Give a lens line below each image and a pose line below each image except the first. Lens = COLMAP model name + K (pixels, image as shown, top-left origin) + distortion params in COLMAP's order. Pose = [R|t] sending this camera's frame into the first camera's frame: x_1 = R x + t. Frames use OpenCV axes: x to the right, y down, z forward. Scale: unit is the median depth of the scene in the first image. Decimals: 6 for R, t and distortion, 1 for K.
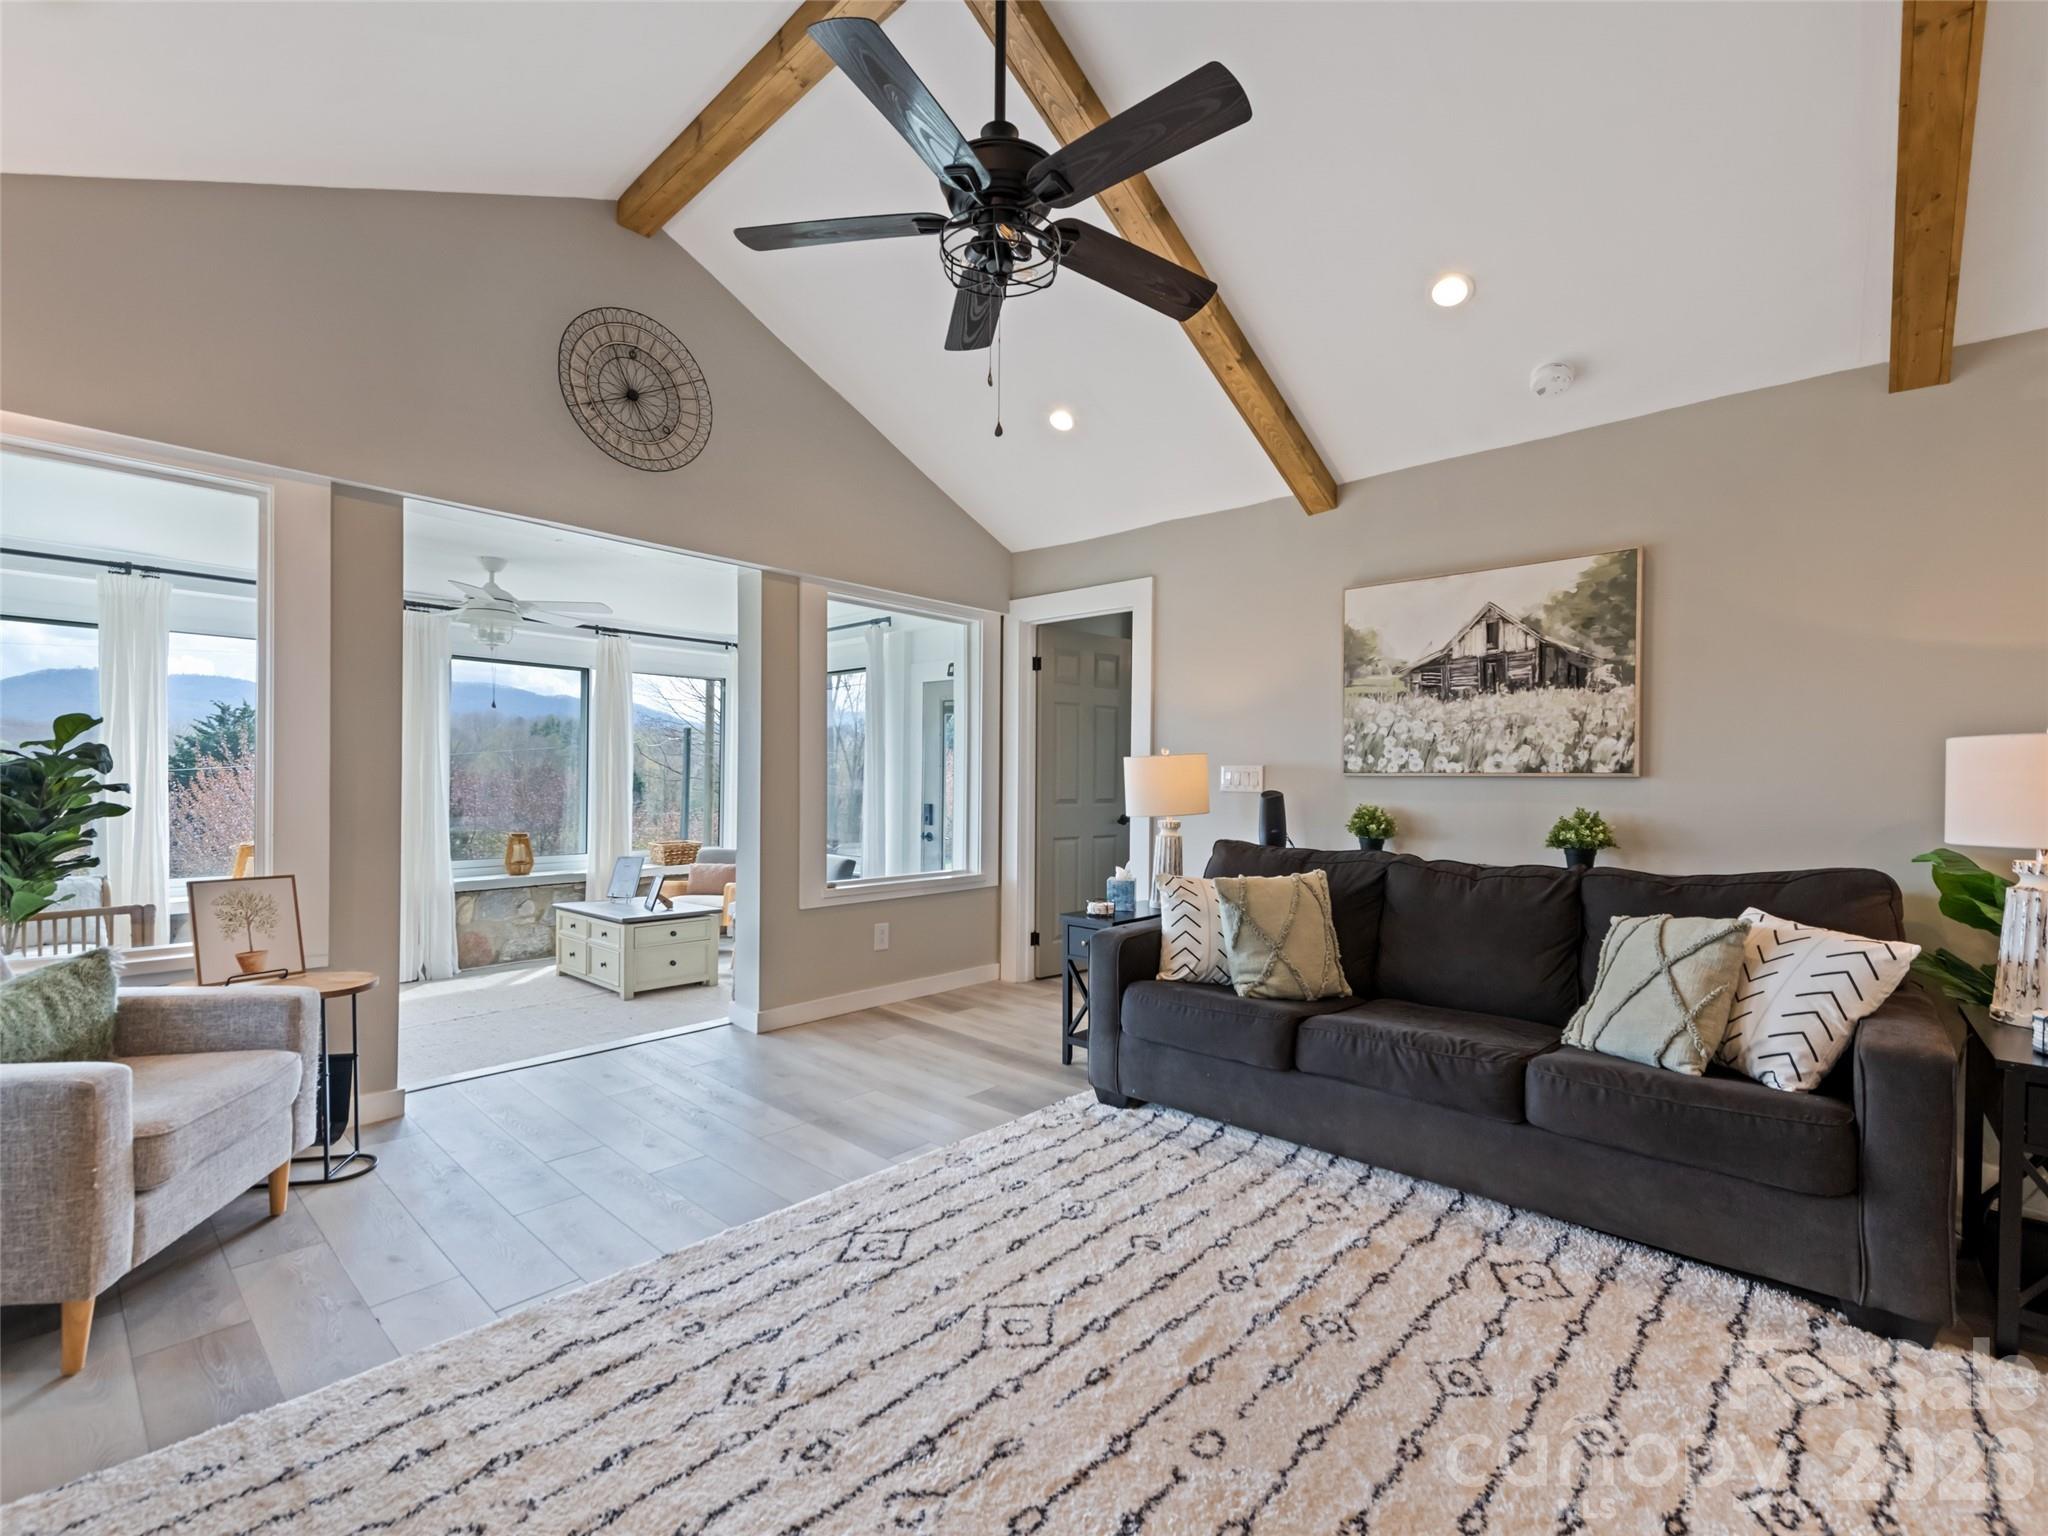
lens RADIAL K [[908.6, 0, 1025.9], [0, 908.6, 785.3], [0, 0, 1]] dist [0.018094, -0.007711]
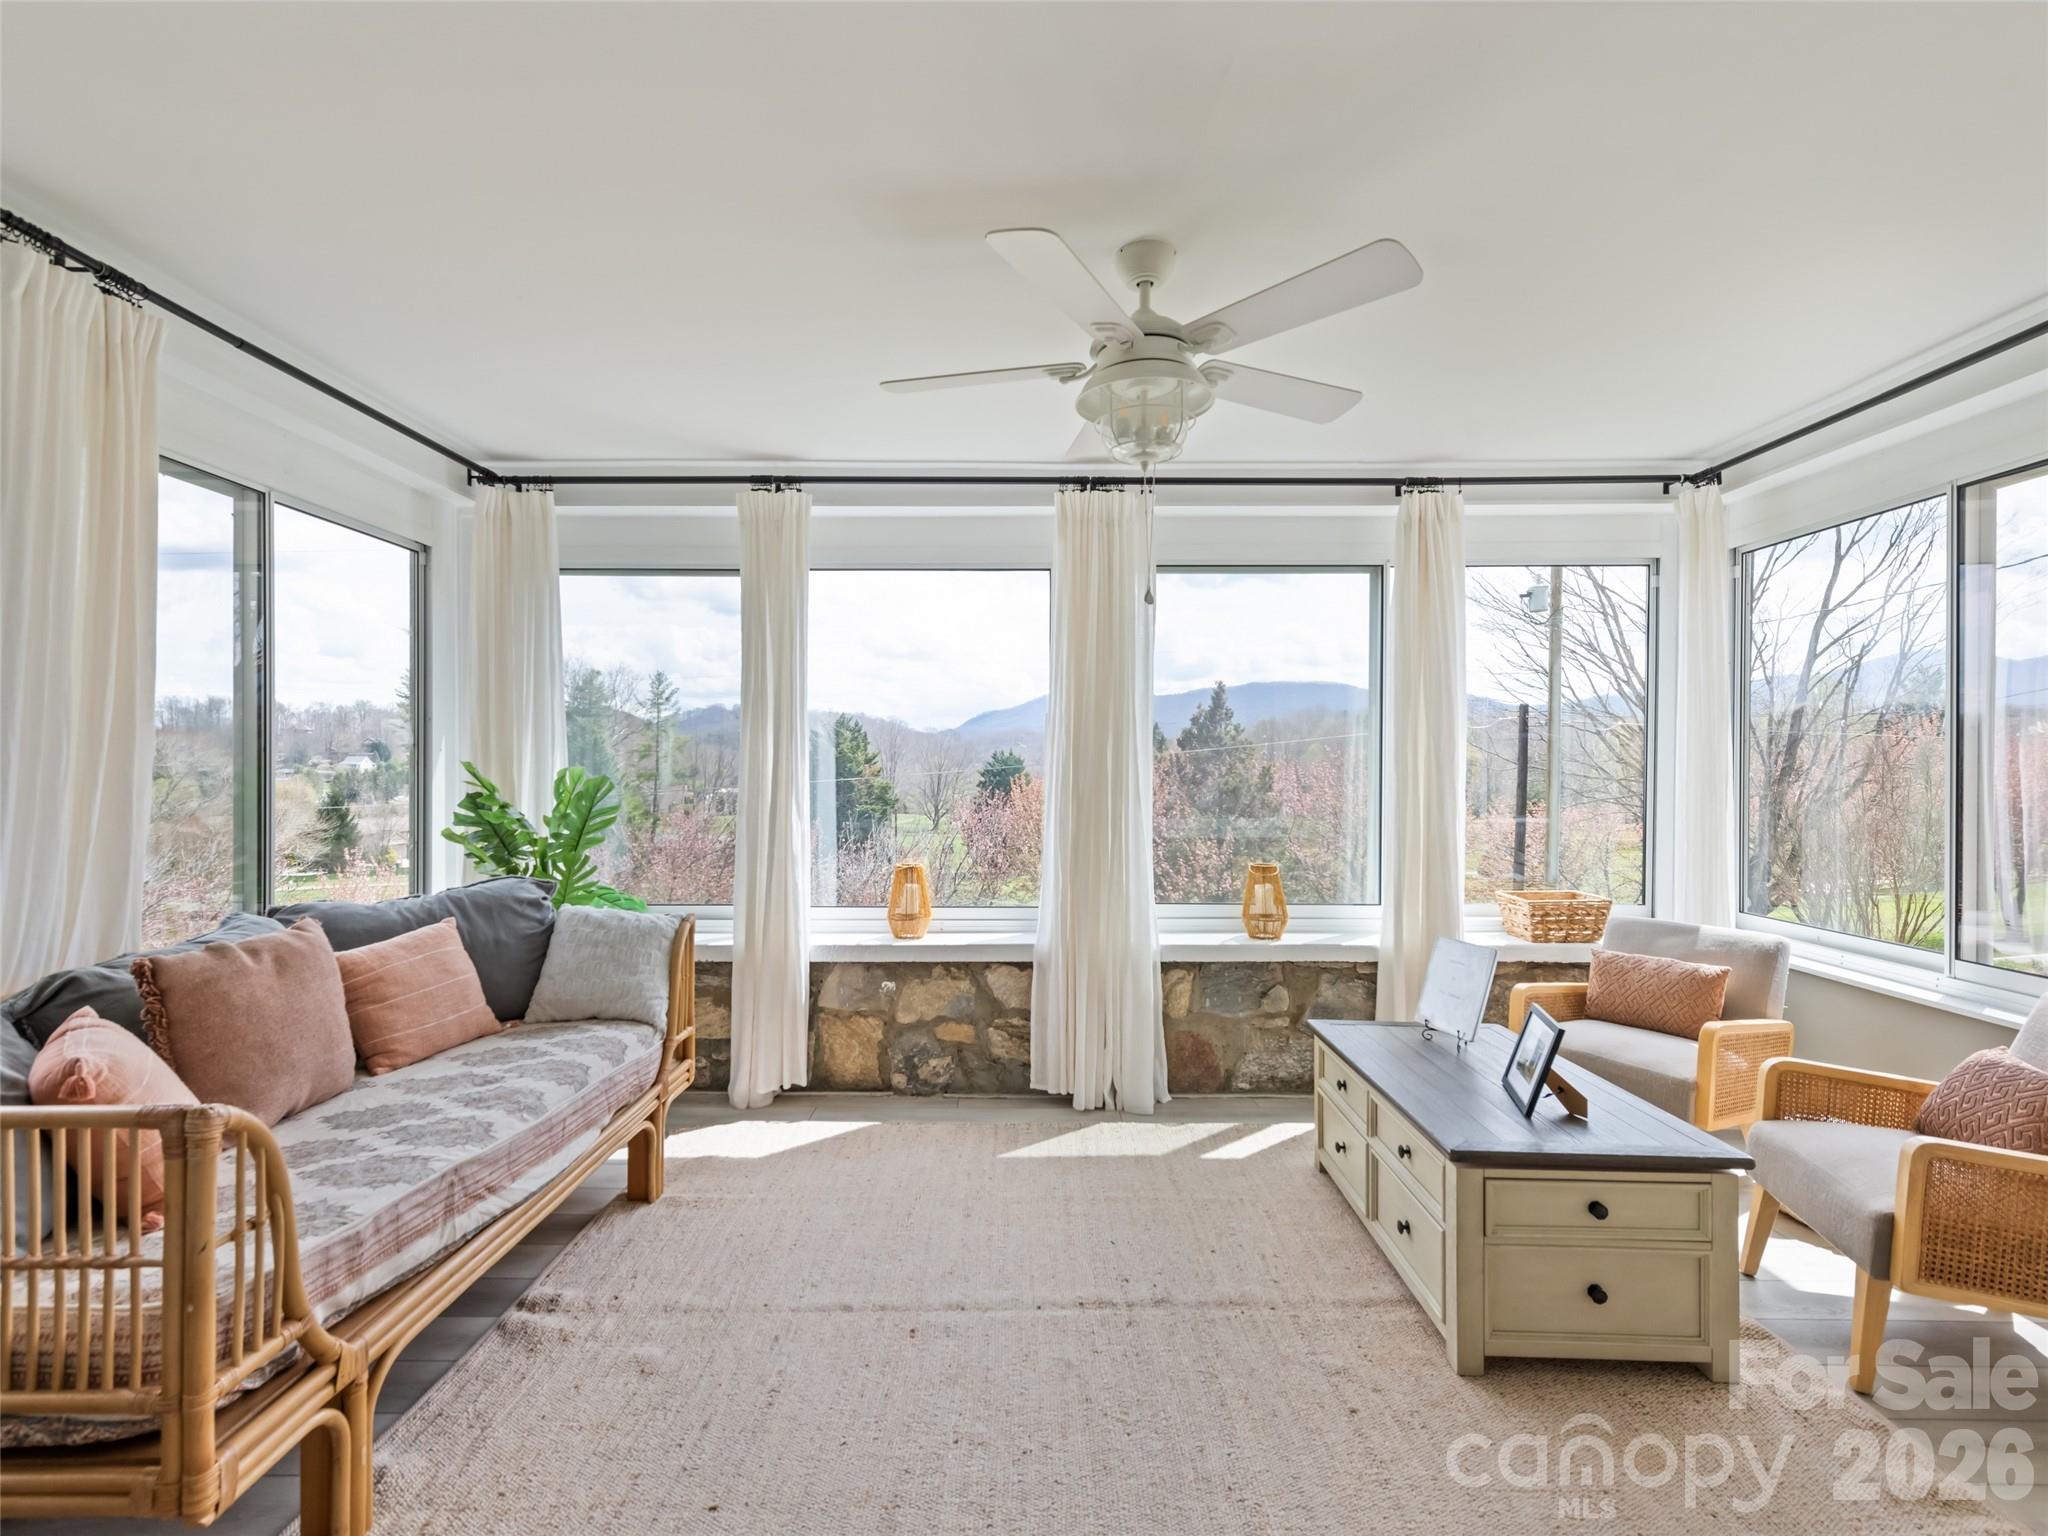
lens RADIAL K [[928.6, 0, 1024.0], [0, 928.6, 768.0], [0, 0, 1]] dist [0.006247, -0.000545]
pose [[0.669266, -0.005083, -0.743005, -0.465570], [-0.000716, 0.999972, -0.007485, -0.005837], [0.743022, 0.005541, 0.669244, 1.037641]]
